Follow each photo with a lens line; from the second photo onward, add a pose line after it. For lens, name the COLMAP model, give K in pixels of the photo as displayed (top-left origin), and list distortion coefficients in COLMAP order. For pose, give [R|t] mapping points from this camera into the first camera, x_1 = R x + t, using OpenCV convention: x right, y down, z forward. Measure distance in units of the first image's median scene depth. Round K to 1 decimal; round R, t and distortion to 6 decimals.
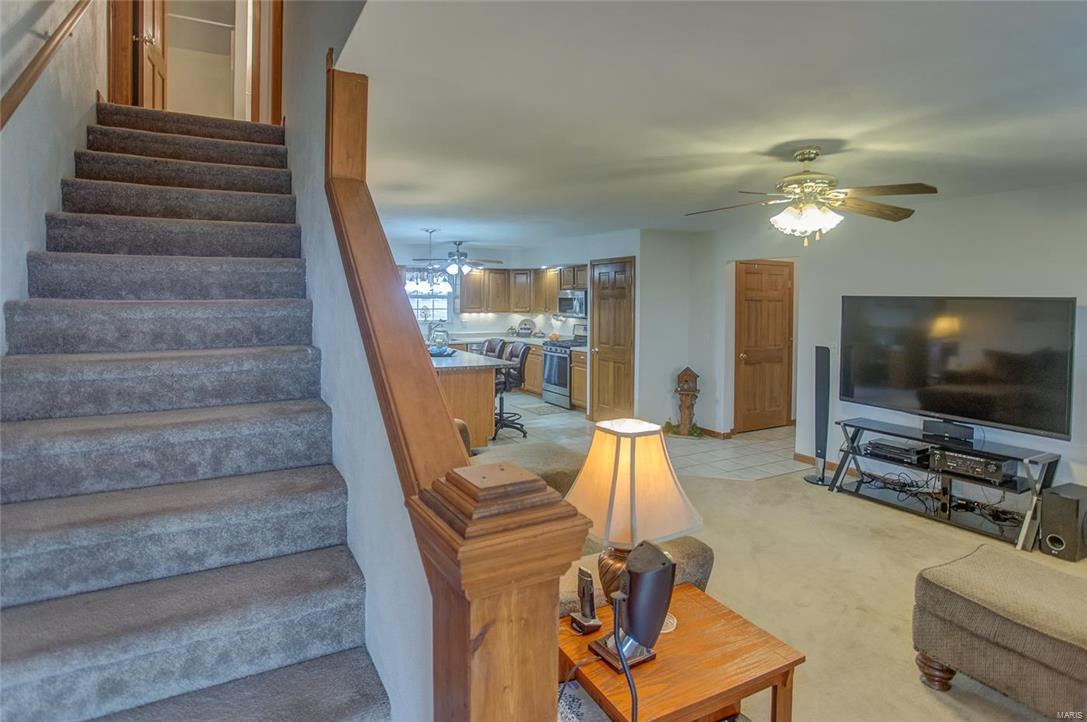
lens RADIAL K [[582.4, 0, 542.6], [0, 582.4, 311.1], [0, 0, 1]] dist [0.005138, 0.002524]
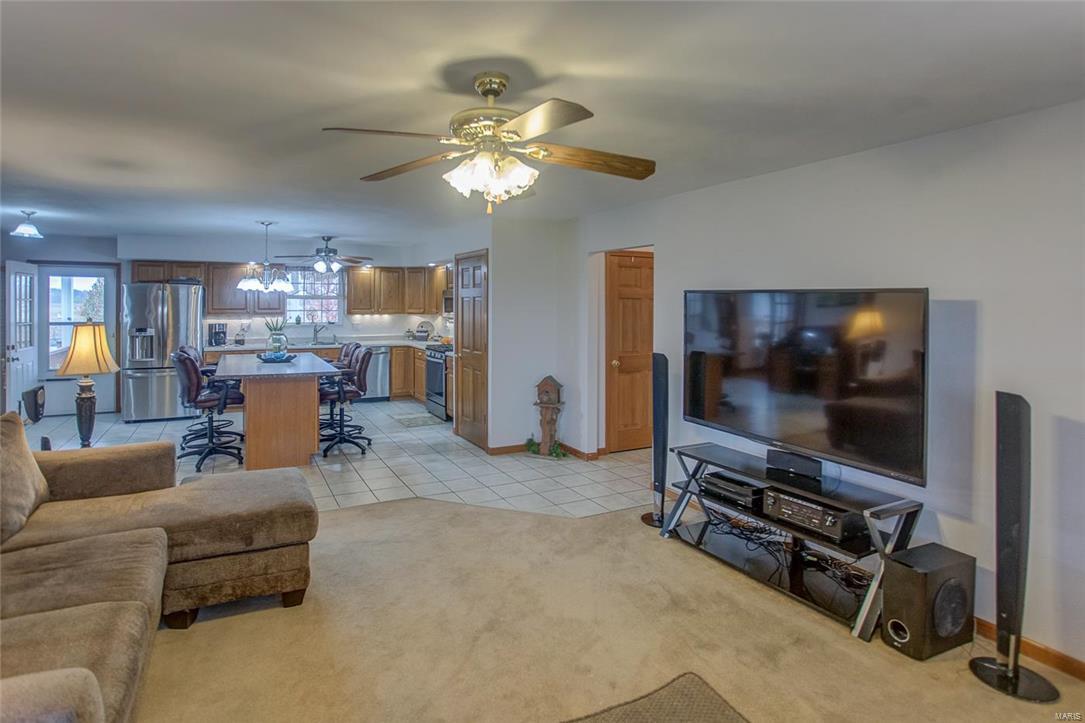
lens RADIAL K [[567.2, 0, 503.7], [0, 567.2, 299.9], [0, 0, 1]] dist [-0.043066, 0.016599]
pose [[0.996805, -0.004716, -0.079740, 0.249663], [0.002688, 0.999671, -0.025518, 0.004891], [0.079834, 0.025223, 0.996489, 0.156323]]
